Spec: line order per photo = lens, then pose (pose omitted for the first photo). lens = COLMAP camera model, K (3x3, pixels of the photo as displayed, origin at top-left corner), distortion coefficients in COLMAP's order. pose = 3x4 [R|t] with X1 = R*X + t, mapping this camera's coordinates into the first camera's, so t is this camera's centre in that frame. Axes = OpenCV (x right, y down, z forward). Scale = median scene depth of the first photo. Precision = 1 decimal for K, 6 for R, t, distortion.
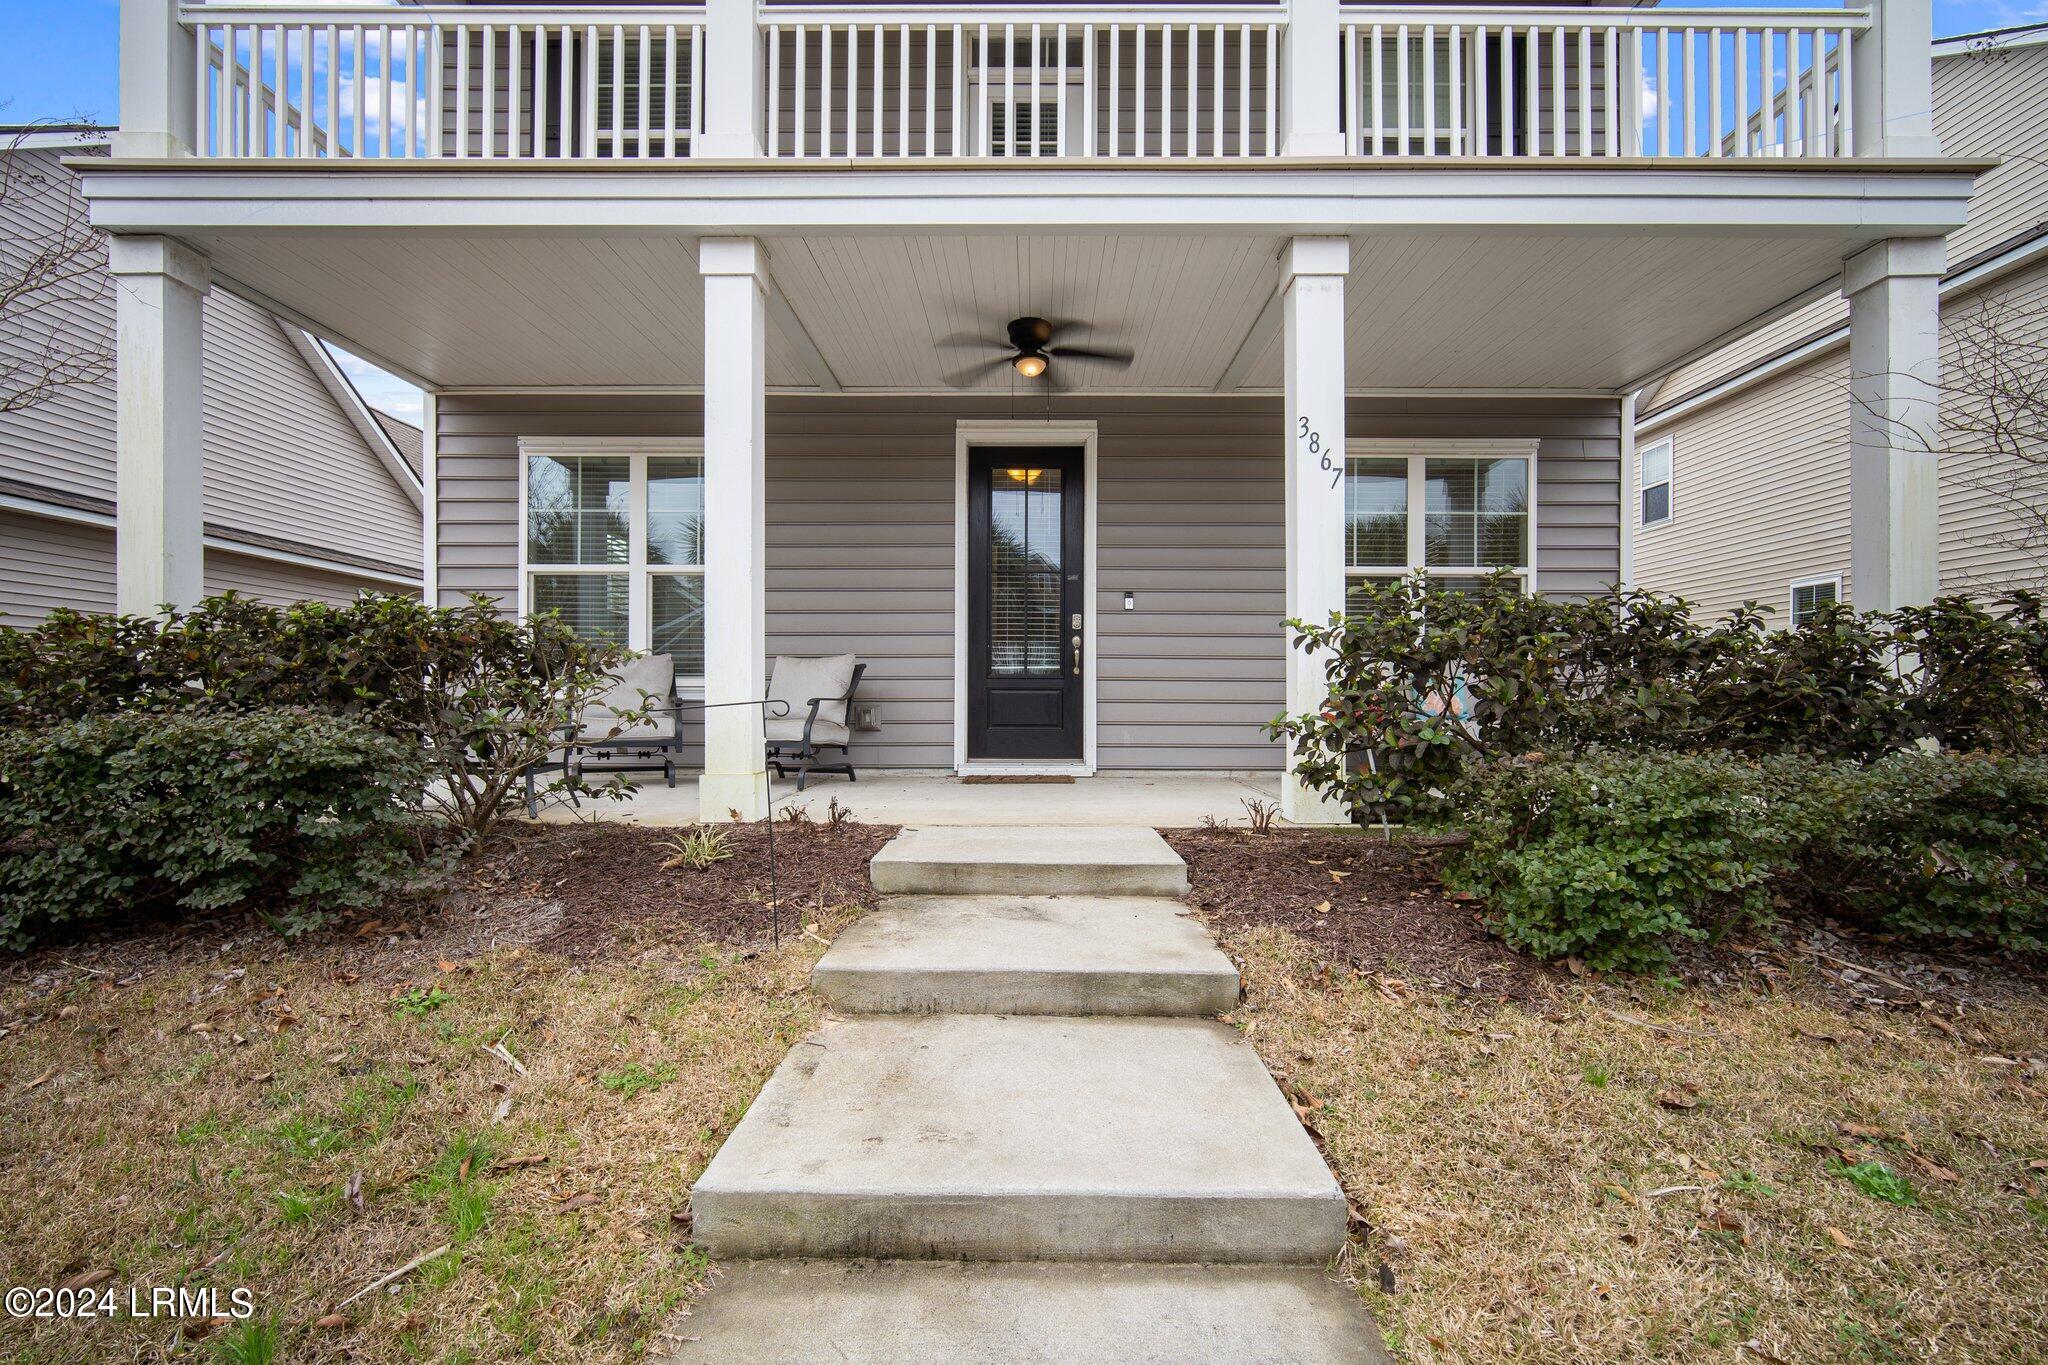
lens RADIAL K [[917.0, 0, 1023.8], [0, 917.0, 705.3], [0, 0, 1]] dist [-0.012901, -0.000109]
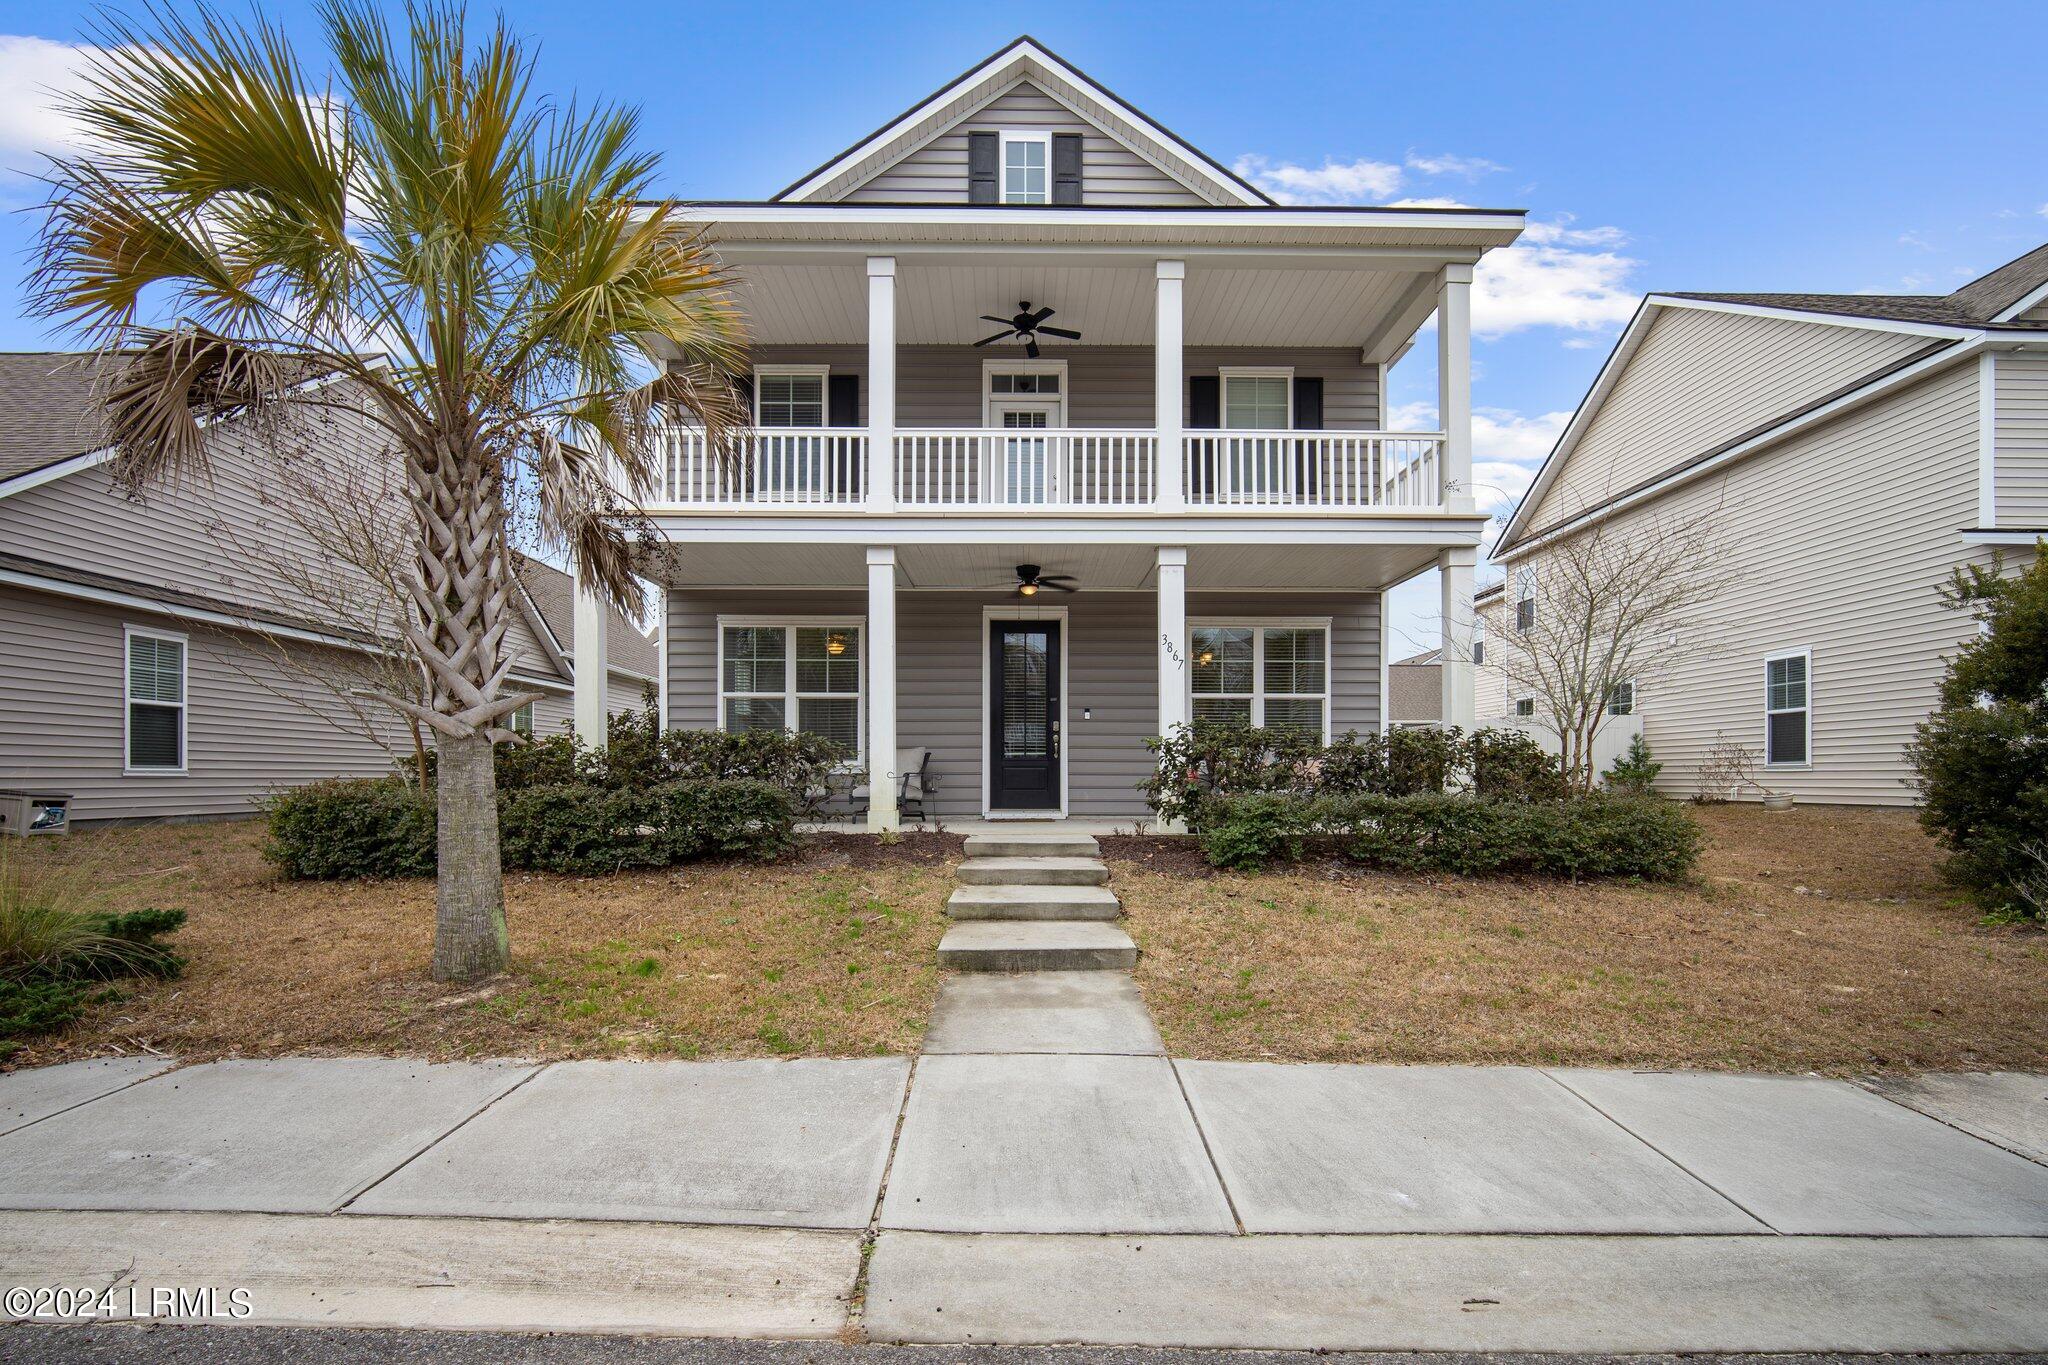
lens RADIAL K [[950.3, 0, 1023.4], [0, 950.3, 786.4], [0, 0, 1]] dist [-0.010883, 0.000864]
pose [[0.999911, -0.003045, 0.012968, -0.036575], [0.002940, 0.999963, 0.008047, 0.005703], [-0.012992, -0.008008, 0.999884, -1.113771]]
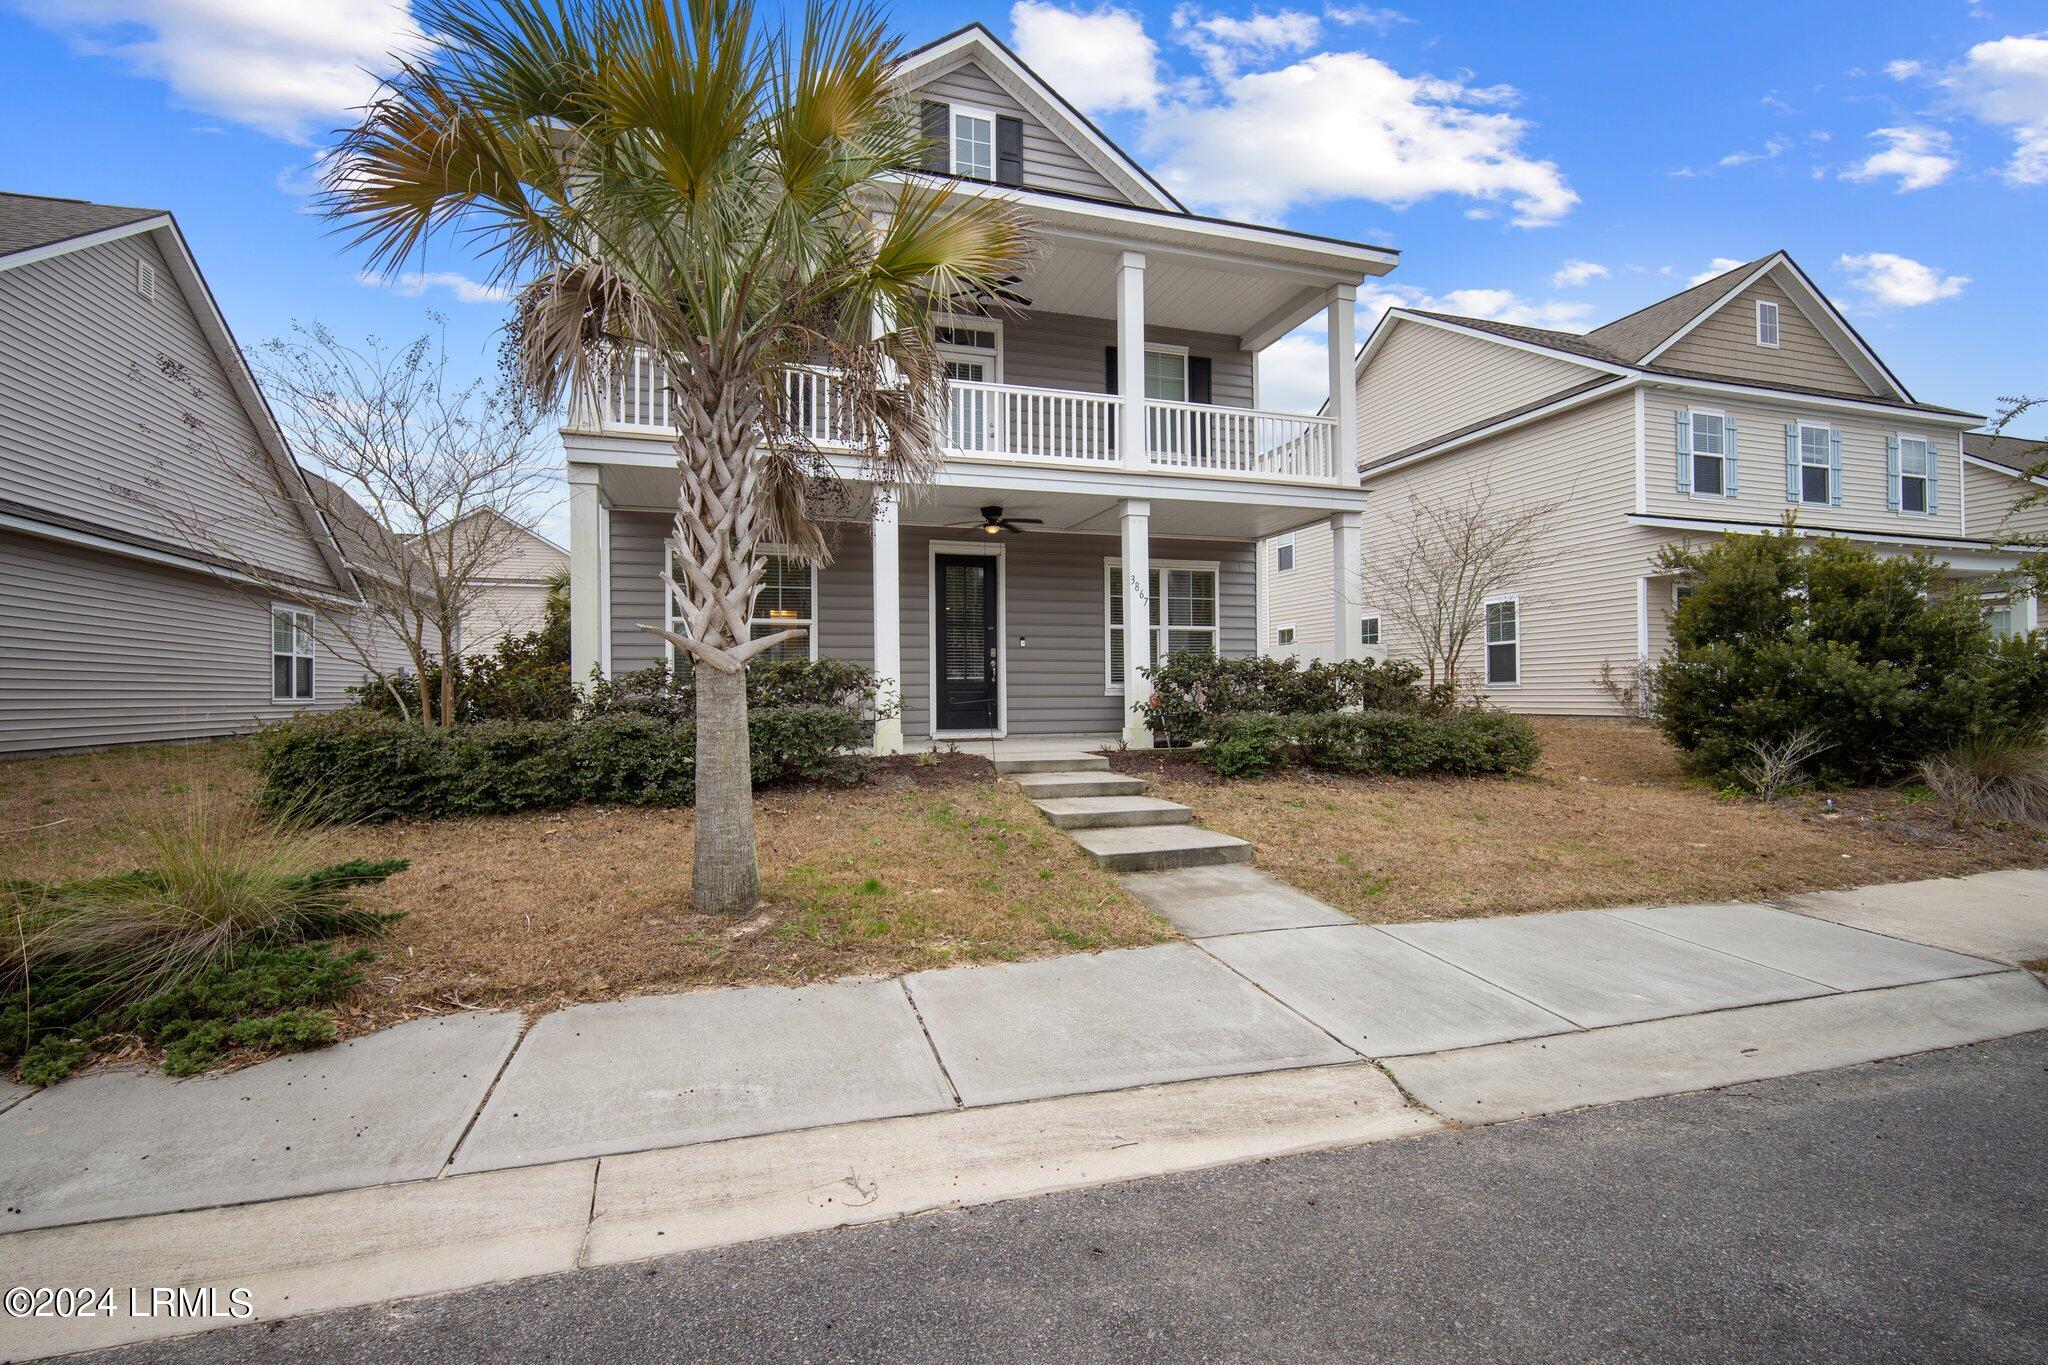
lens RADIAL K [[917.0, 0, 1025.7], [0, 917.0, 690.8], [0, 0, 1]] dist [-0.005311, 0.000779]
pose [[0.951316, -0.009340, 0.308076, -0.682044], [0.010877, 0.999936, -0.003270, -0.014842], [-0.308025, 0.006462, 0.951356, -1.148776]]
